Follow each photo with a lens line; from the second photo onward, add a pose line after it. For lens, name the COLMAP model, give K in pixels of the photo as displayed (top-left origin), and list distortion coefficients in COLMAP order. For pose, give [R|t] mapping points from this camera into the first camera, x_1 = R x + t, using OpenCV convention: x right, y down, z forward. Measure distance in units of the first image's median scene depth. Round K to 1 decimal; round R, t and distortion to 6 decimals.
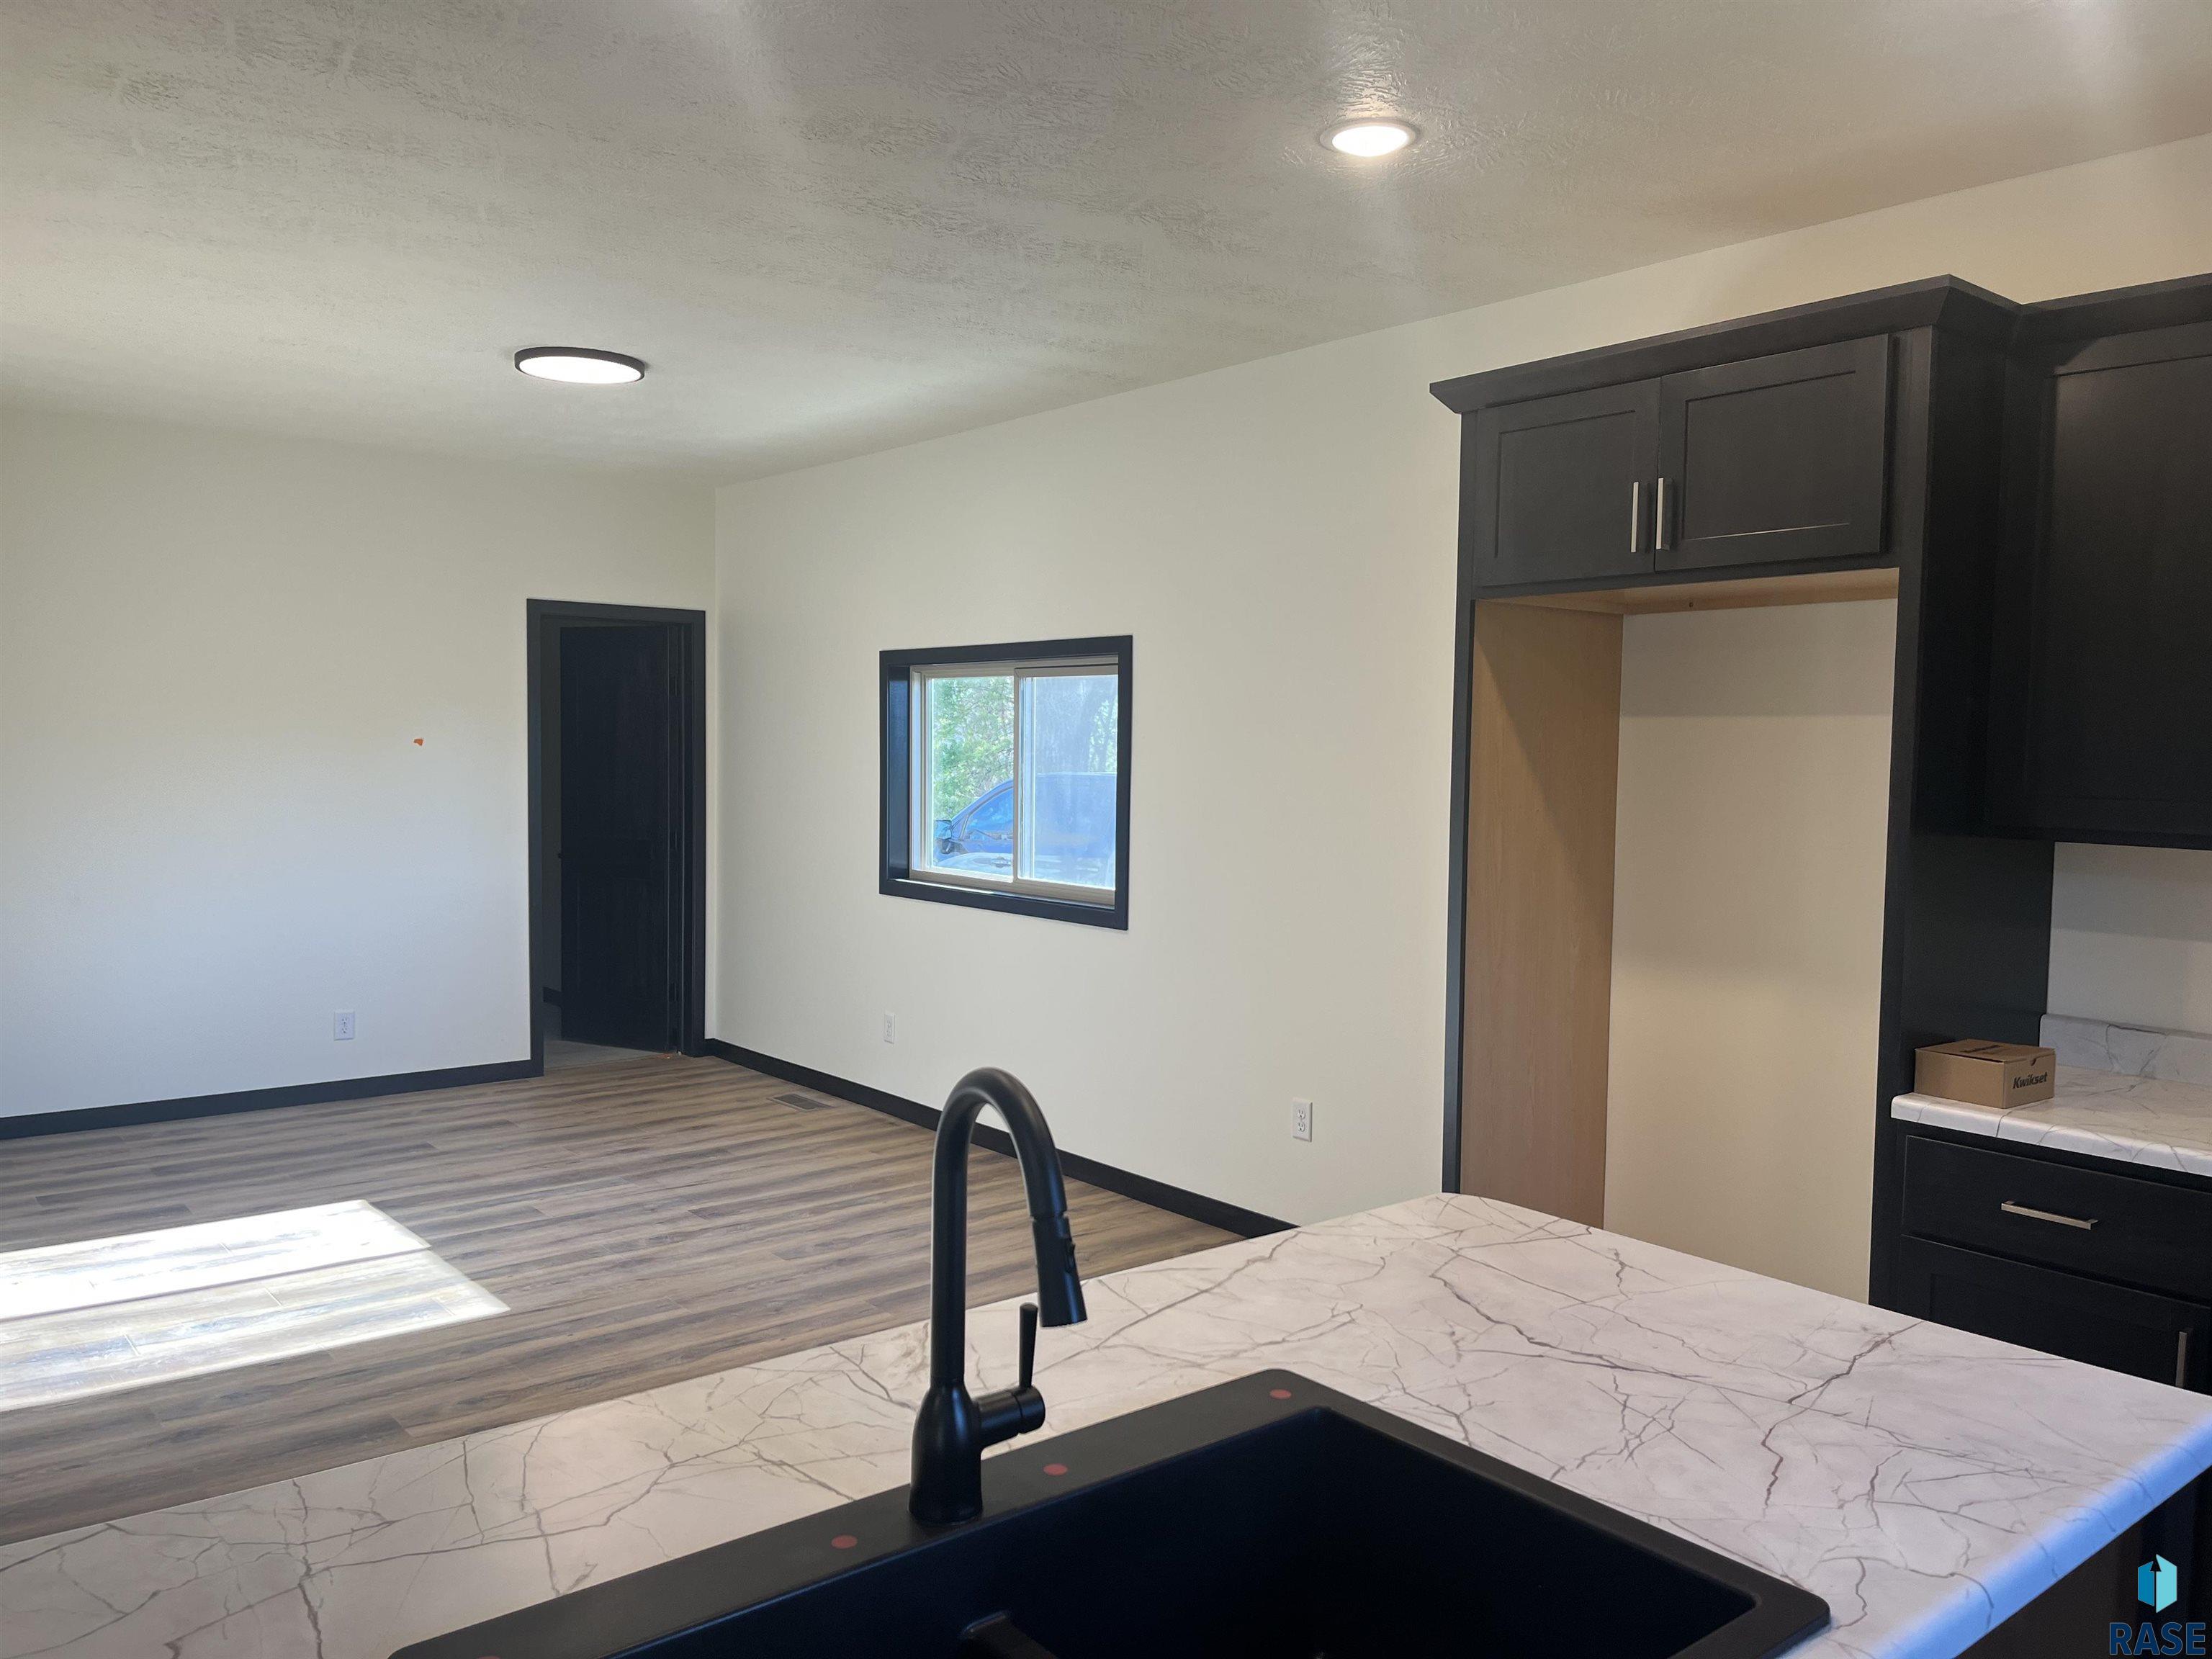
lens RADIAL K [[1660.6, 0, 1072.8], [0, 1660.6, 832.4], [0, 0, 1]] dist [0.064485, -0.080208]
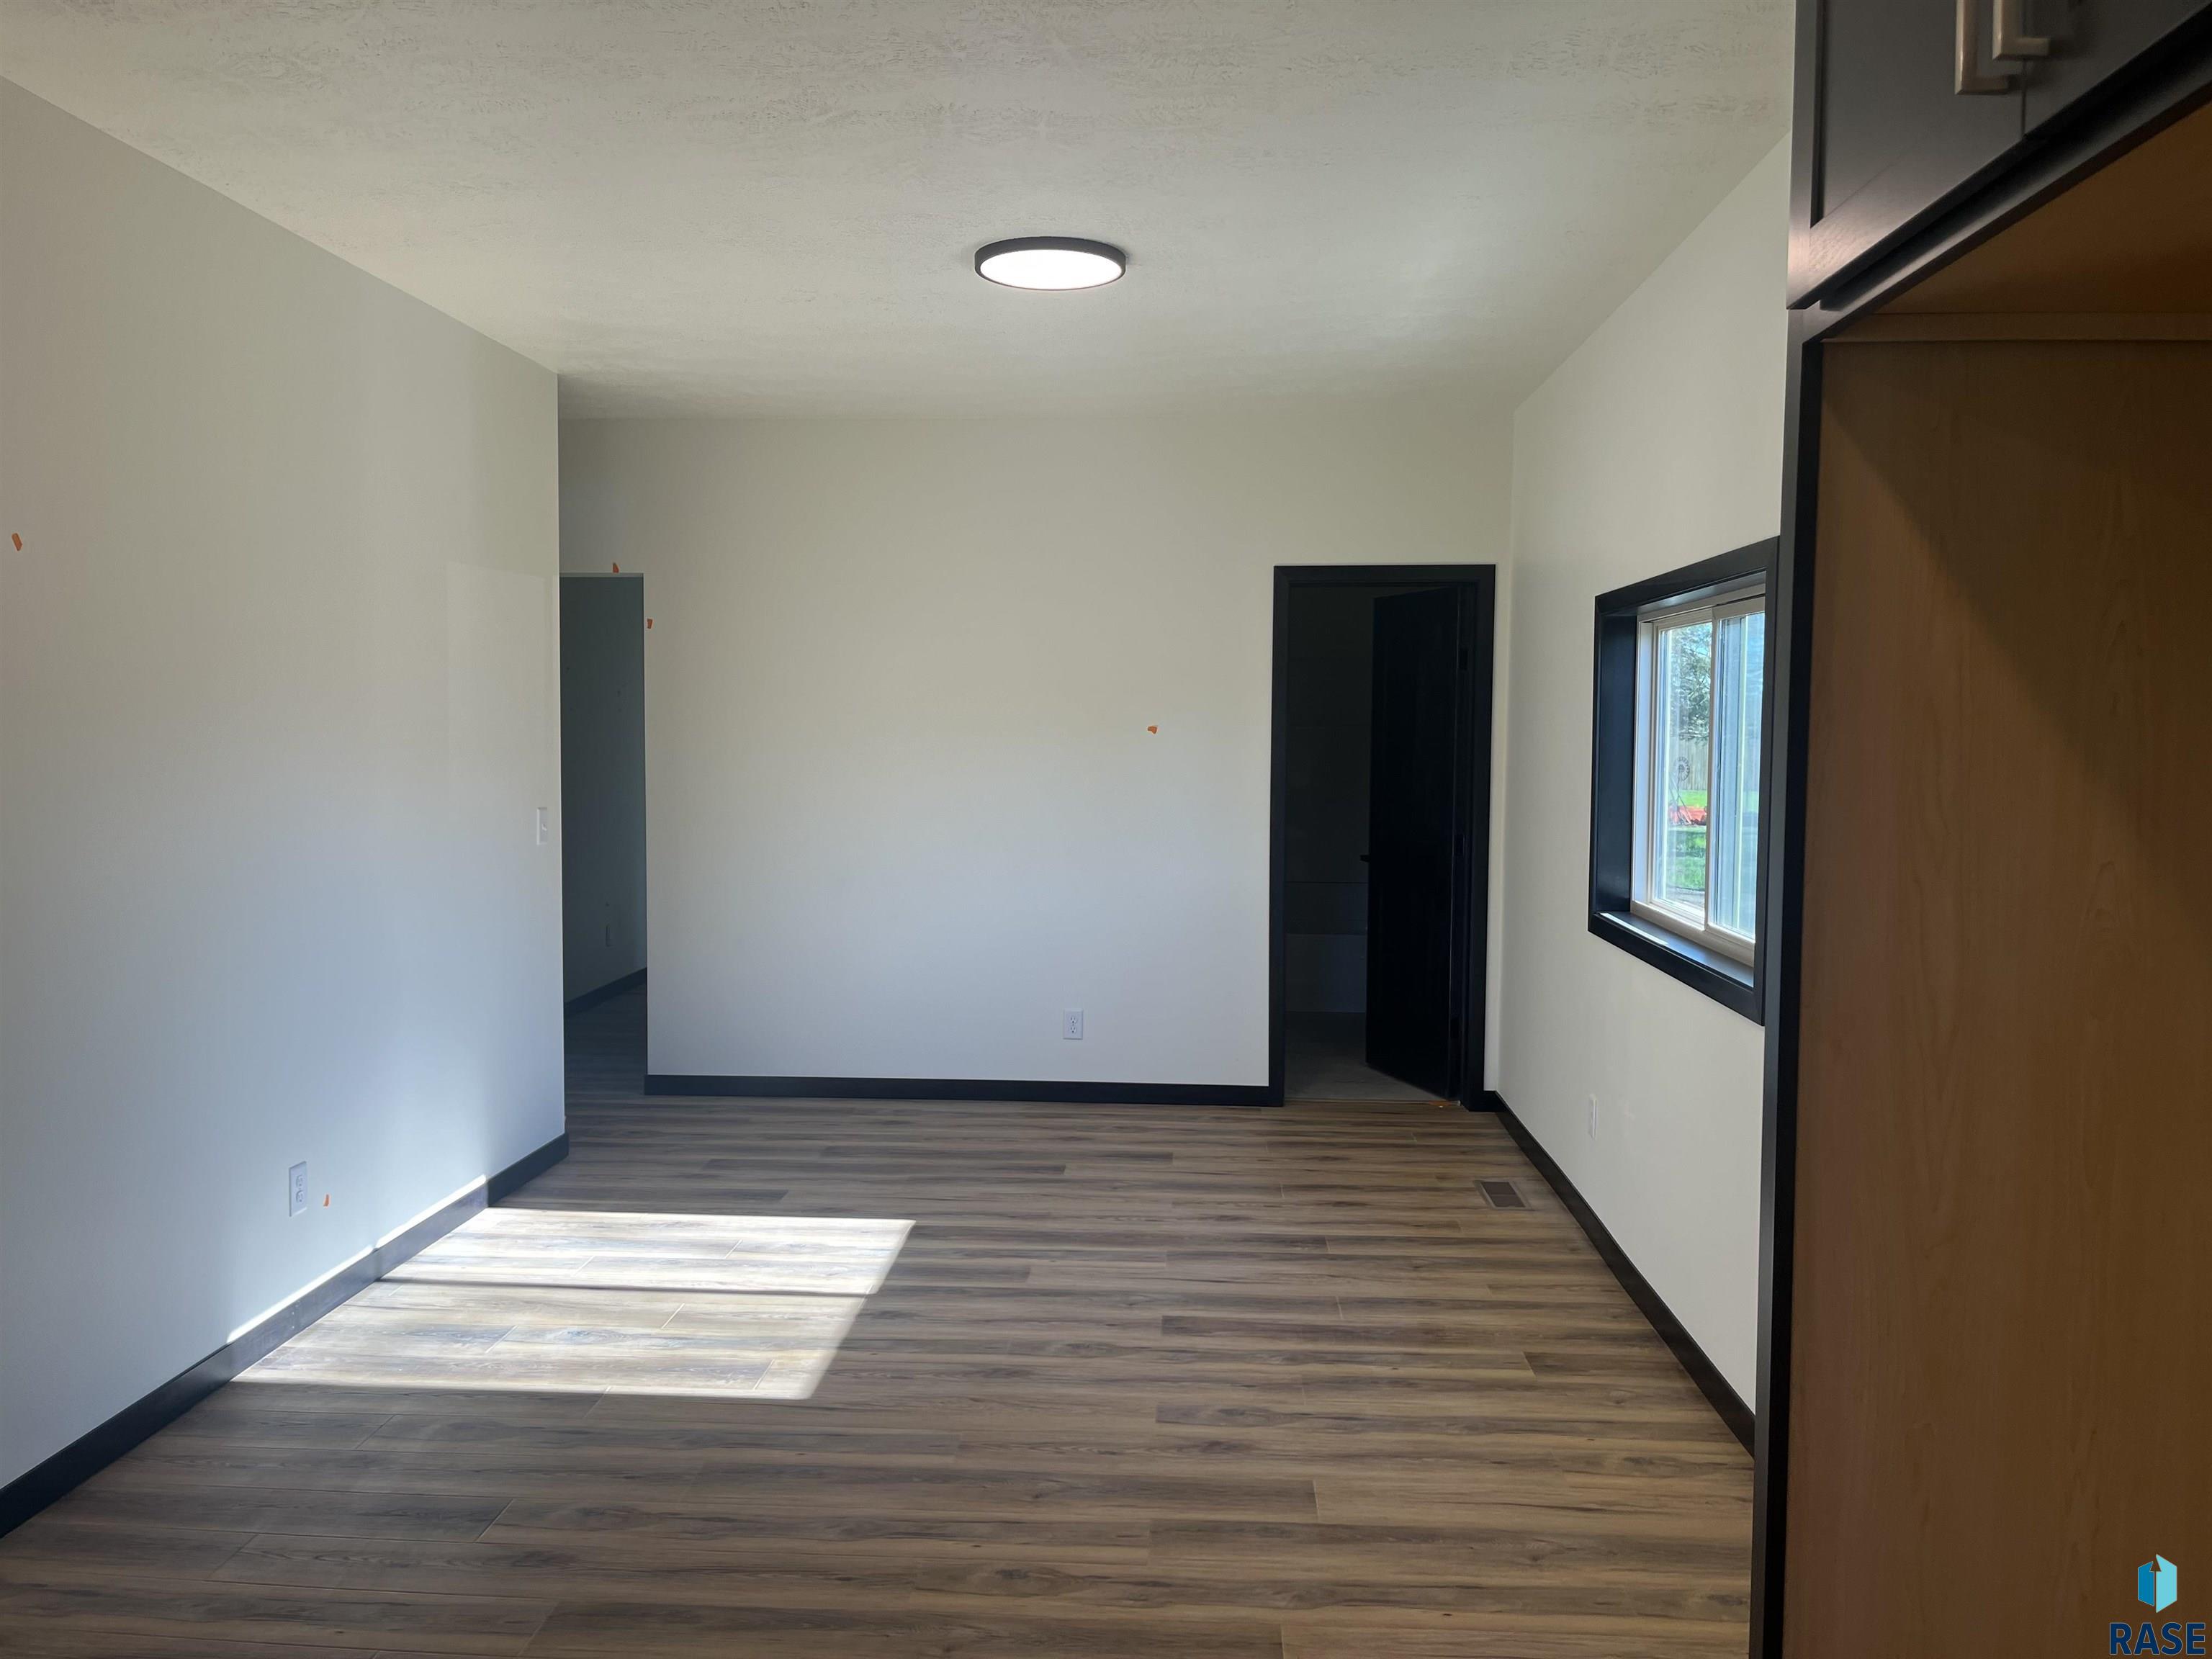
lens RADIAL K [[1660.6, 0, 1114.7], [0, 1660.6, 847.1], [0, 0, 1]] dist [0.064485, -0.080208]
pose [[0.749416, 0.043110, -0.660695, 0.279111], [-0.036158, 0.999054, 0.024175, -0.013575], [0.661112, 0.005772, 0.750265, 0.416846]]
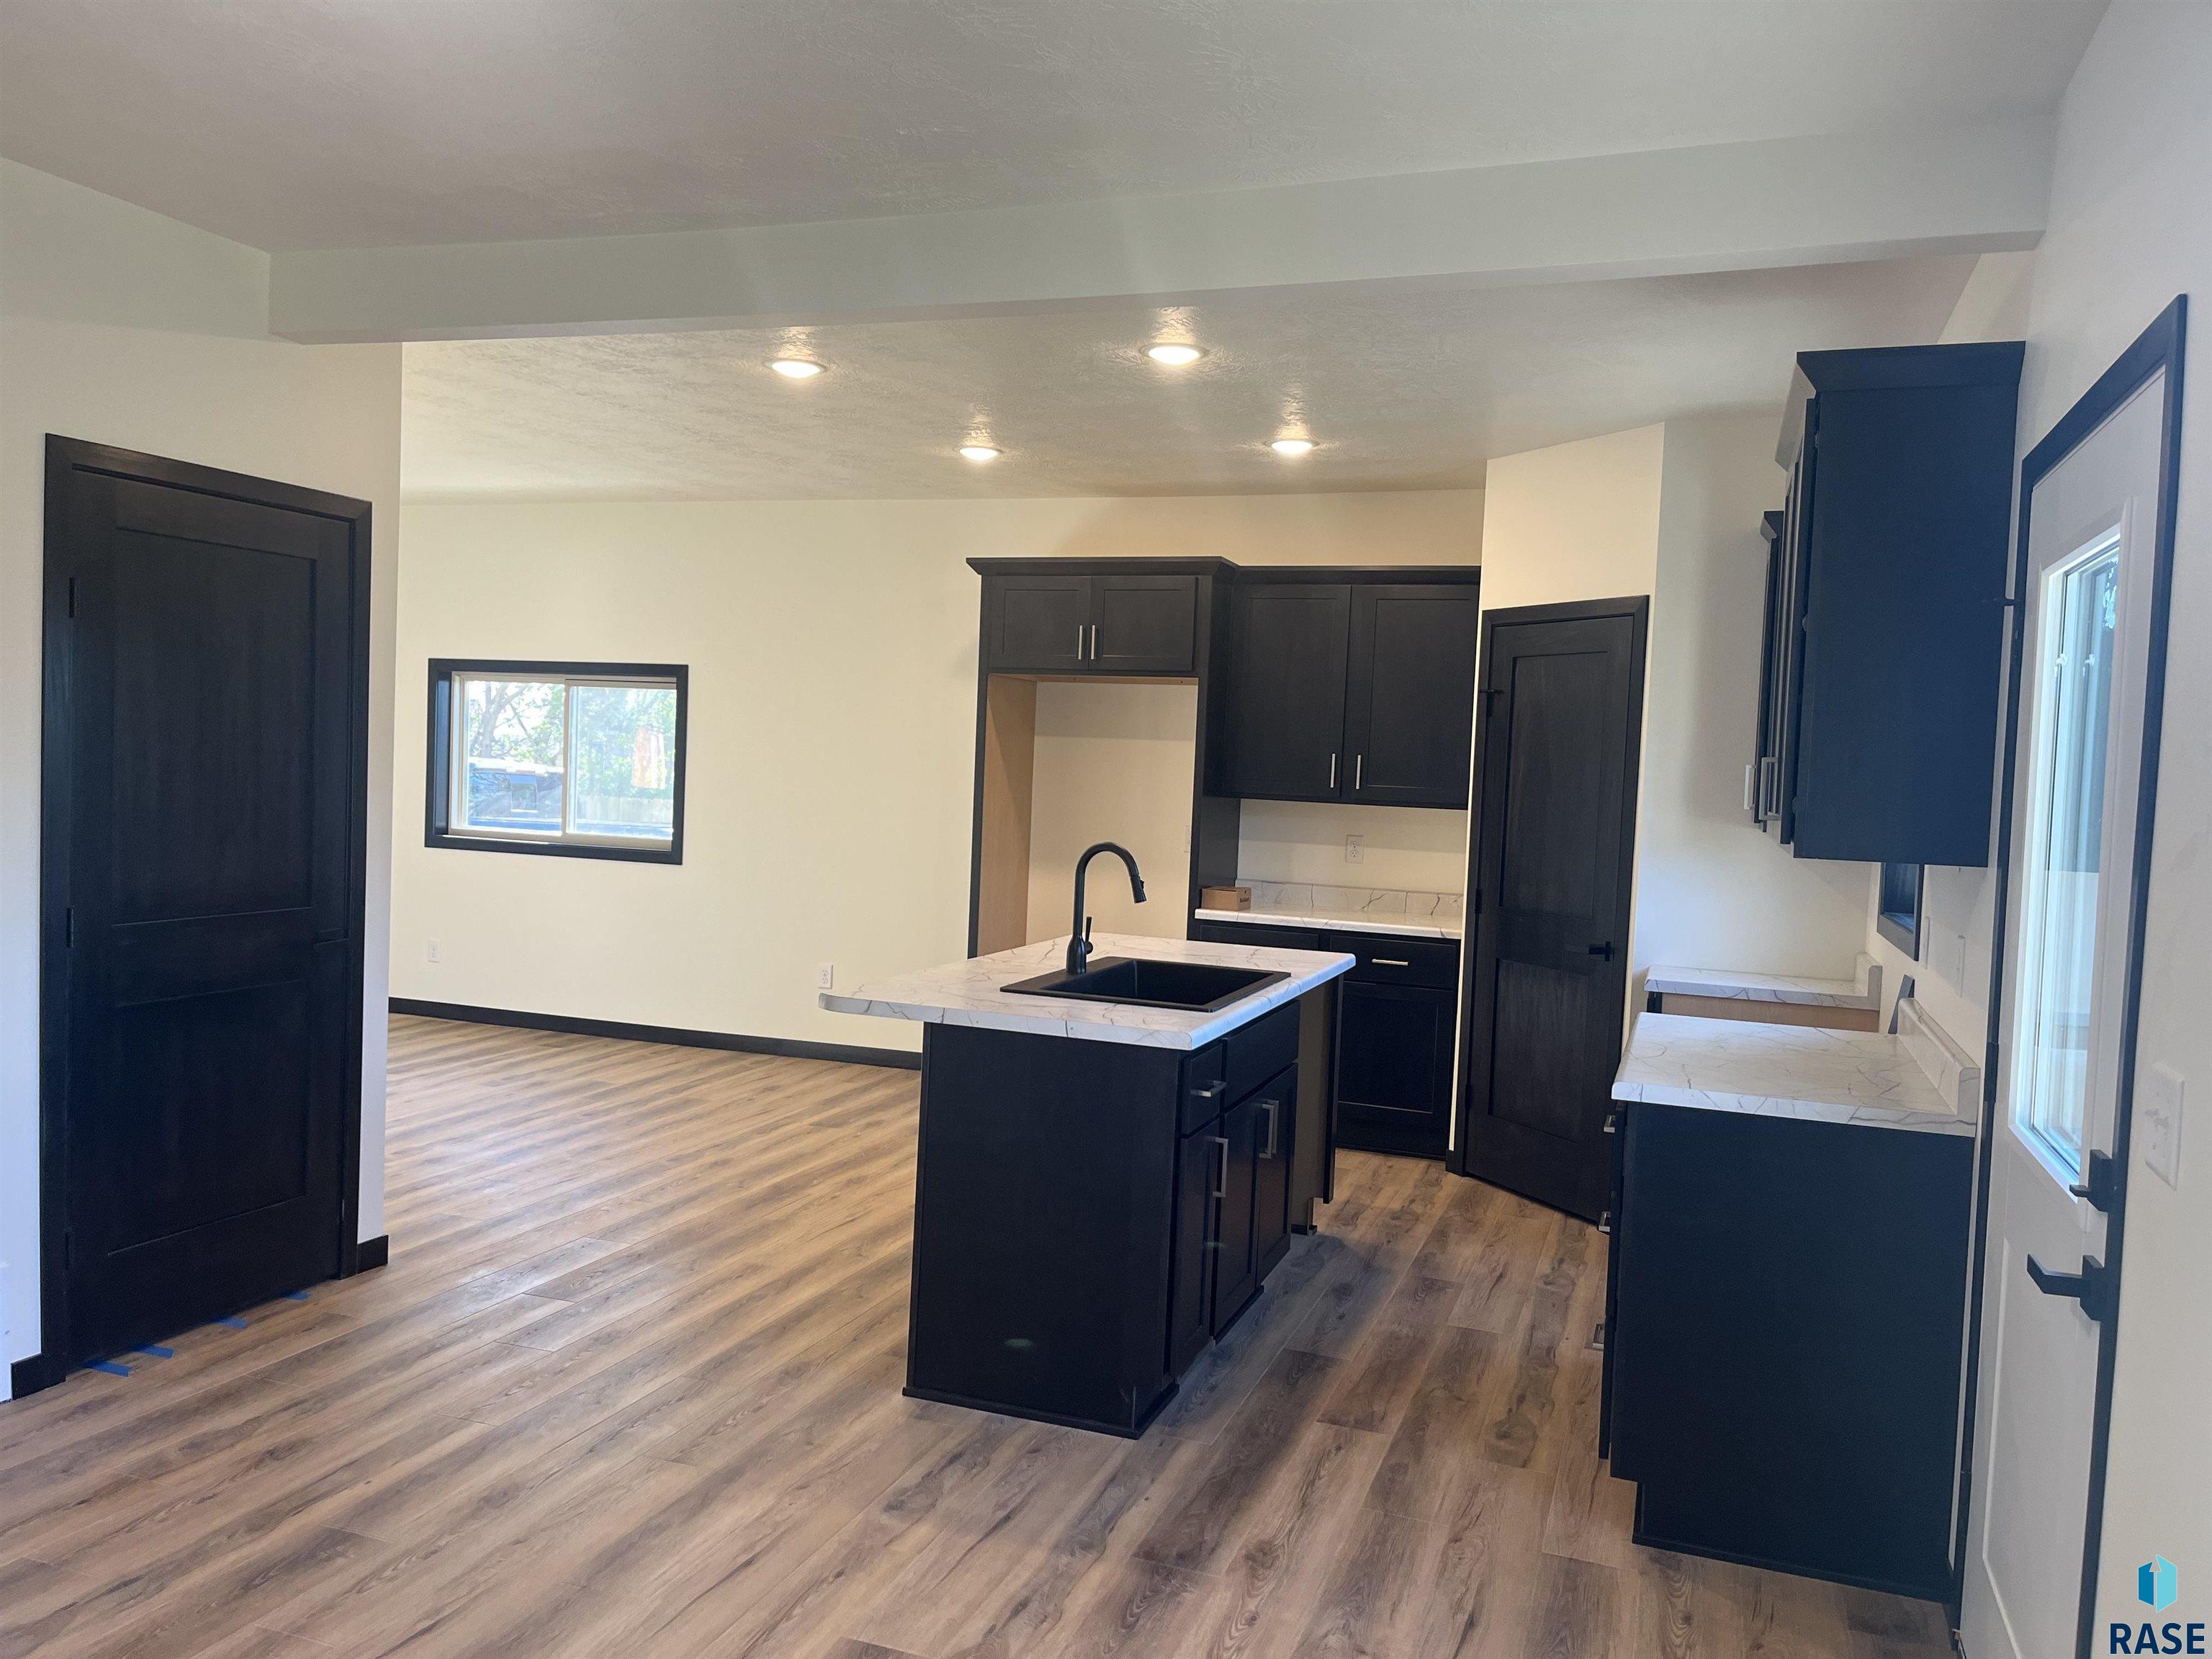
lens RADIAL K [[1660.6, 0, 1109.5], [0, 1660.6, 842.1], [0, 0, 1]] dist [0.064485, -0.080208]
pose [[0.849642, -0.003339, 0.527350, -0.462795], [-0.002610, 0.999941, 0.010537, 0.023997], [-0.527354, -0.010329, 0.849583, -0.495112]]
